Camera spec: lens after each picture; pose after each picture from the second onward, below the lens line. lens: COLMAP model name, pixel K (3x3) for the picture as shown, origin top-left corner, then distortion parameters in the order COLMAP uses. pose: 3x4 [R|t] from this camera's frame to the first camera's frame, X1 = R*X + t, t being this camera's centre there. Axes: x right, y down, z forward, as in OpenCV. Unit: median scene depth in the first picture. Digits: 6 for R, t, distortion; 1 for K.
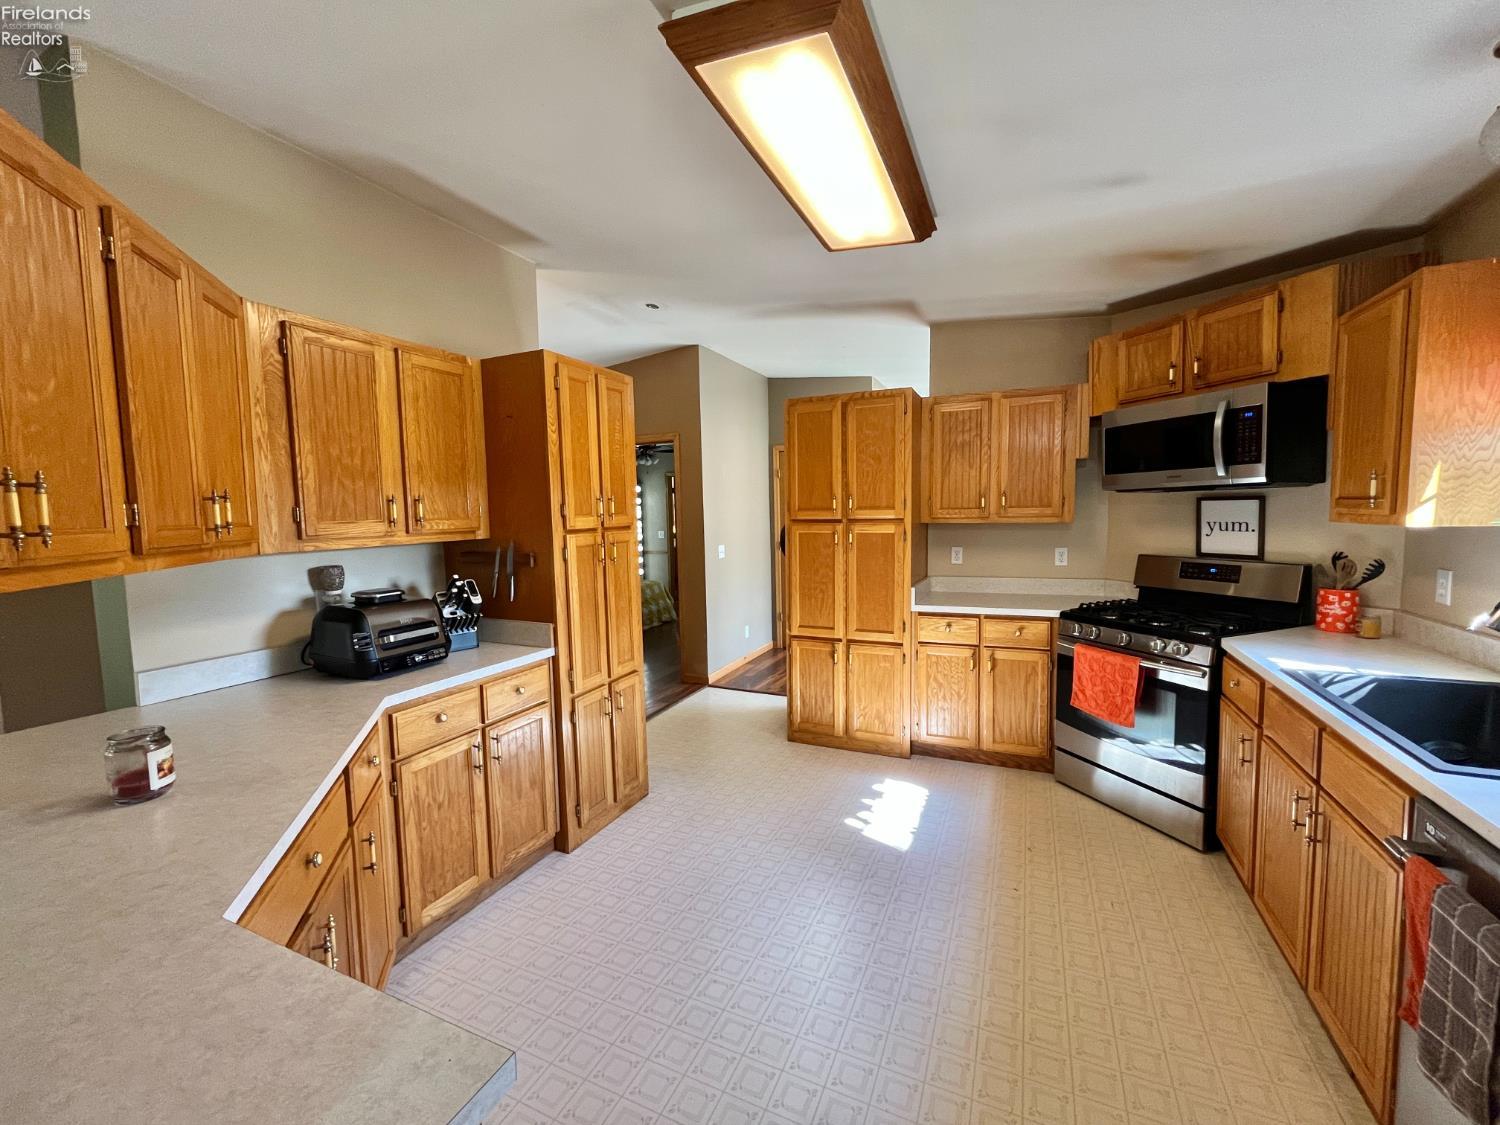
lens RADIAL K [[609.7, 0, 748.2], [0, 609.7, 560.6], [0, 0, 1]] dist [0.000408, -0.000348]
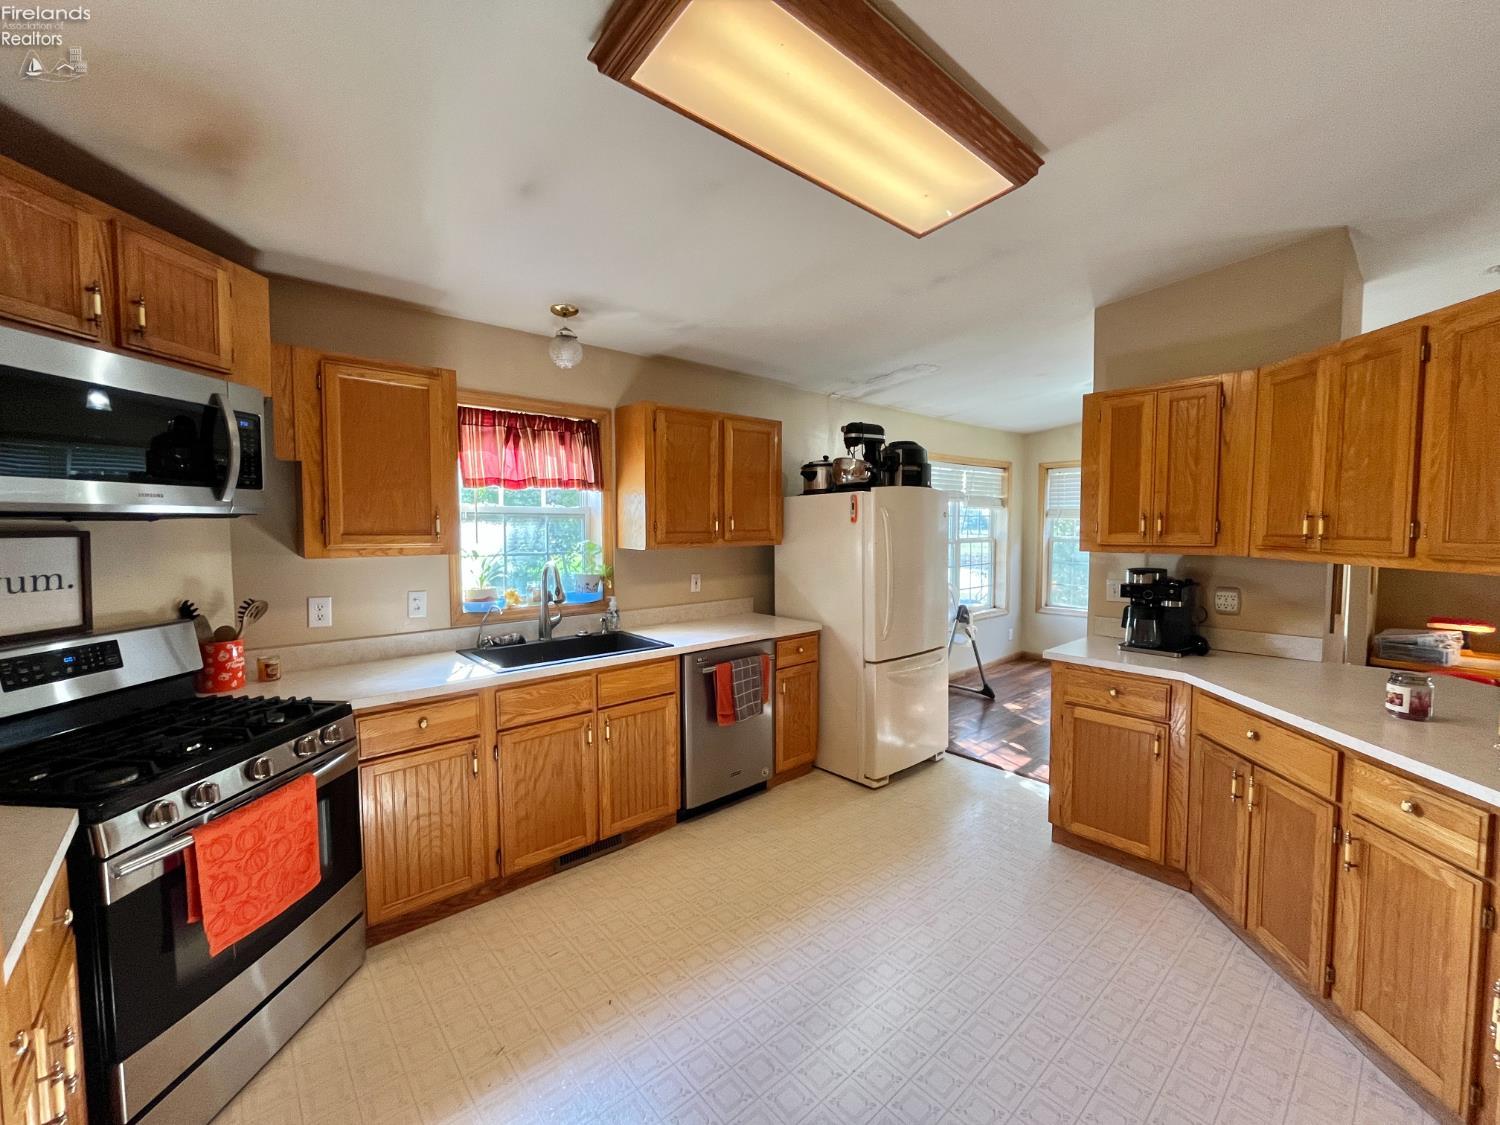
lens RADIAL K [[609.7, 0, 755.4], [0, 609.7, 558.0], [0, 0, 1]] dist [0.000408, -0.000348]
pose [[-0.911314, -0.004756, 0.411684, -0.053706], [0.050916, 0.990955, 0.124159, -0.103853], [-0.408550, 0.134110, -0.902830, 1.106434]]
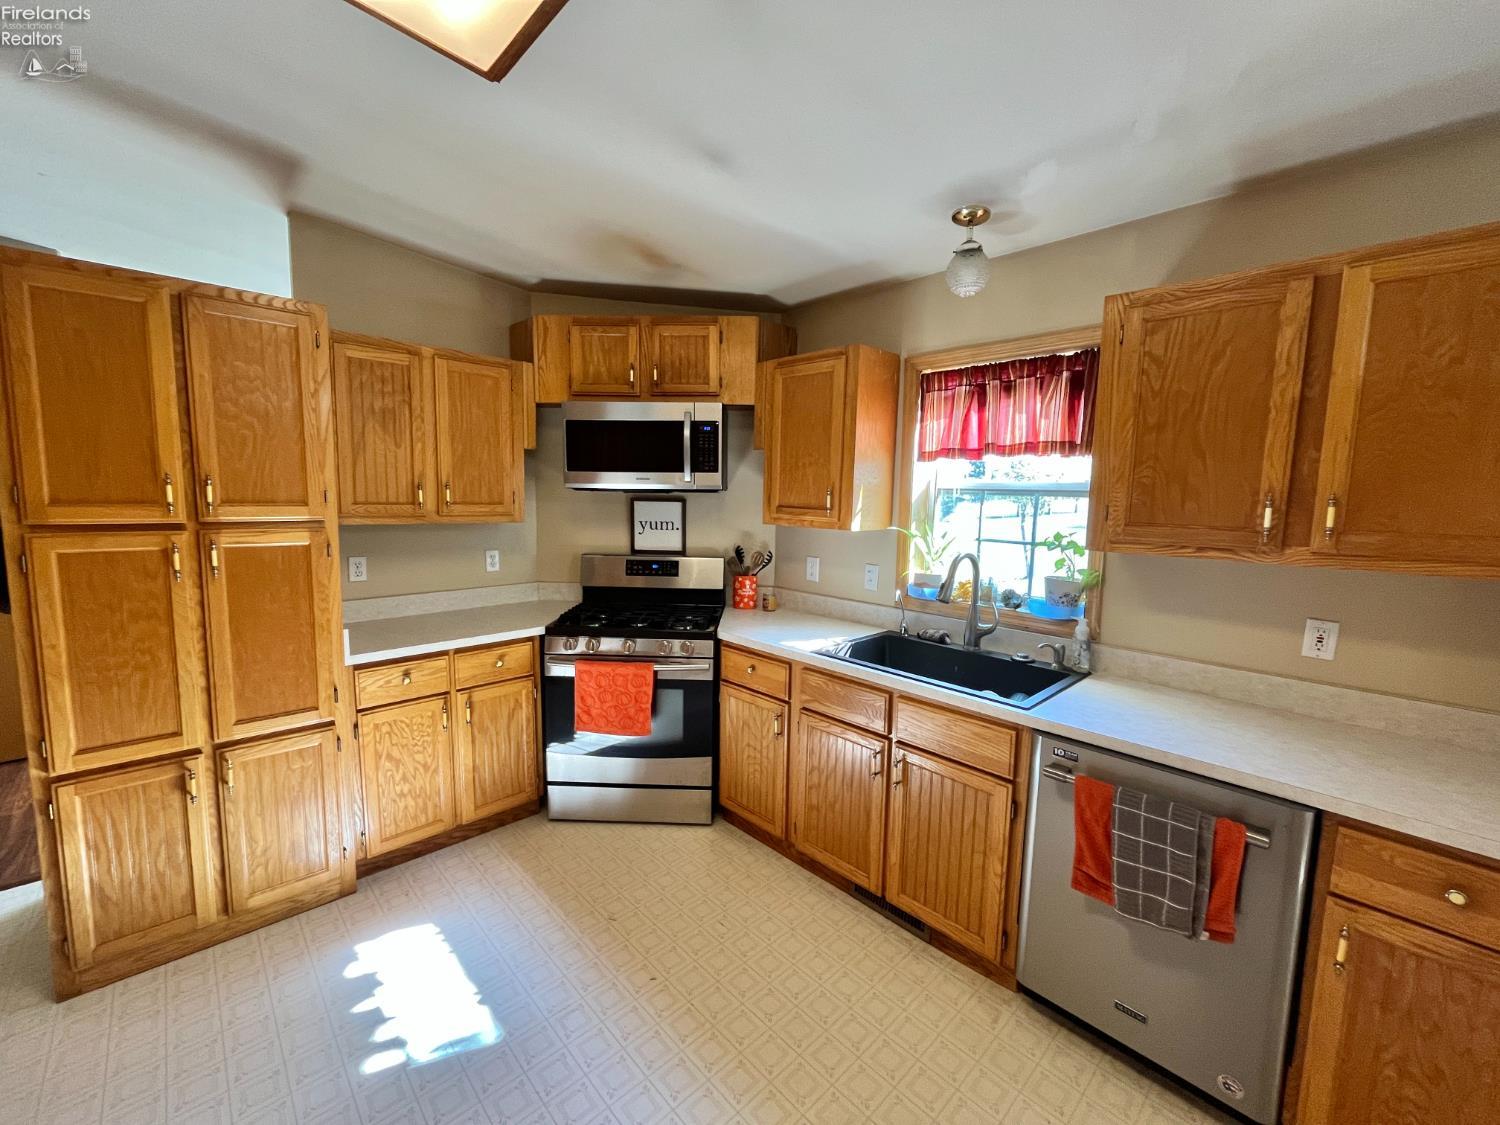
lens RADIAL K [[609.7, 0, 741.5], [0, 609.7, 561.9], [0, 0, 1]] dist [0.000408, -0.000348]
pose [[0.379628, -0.079861, 0.921686, -0.160860], [0.048835, 0.996608, 0.066239, -0.050082], [-0.923850, 0.019864, 0.382240, 0.394599]]
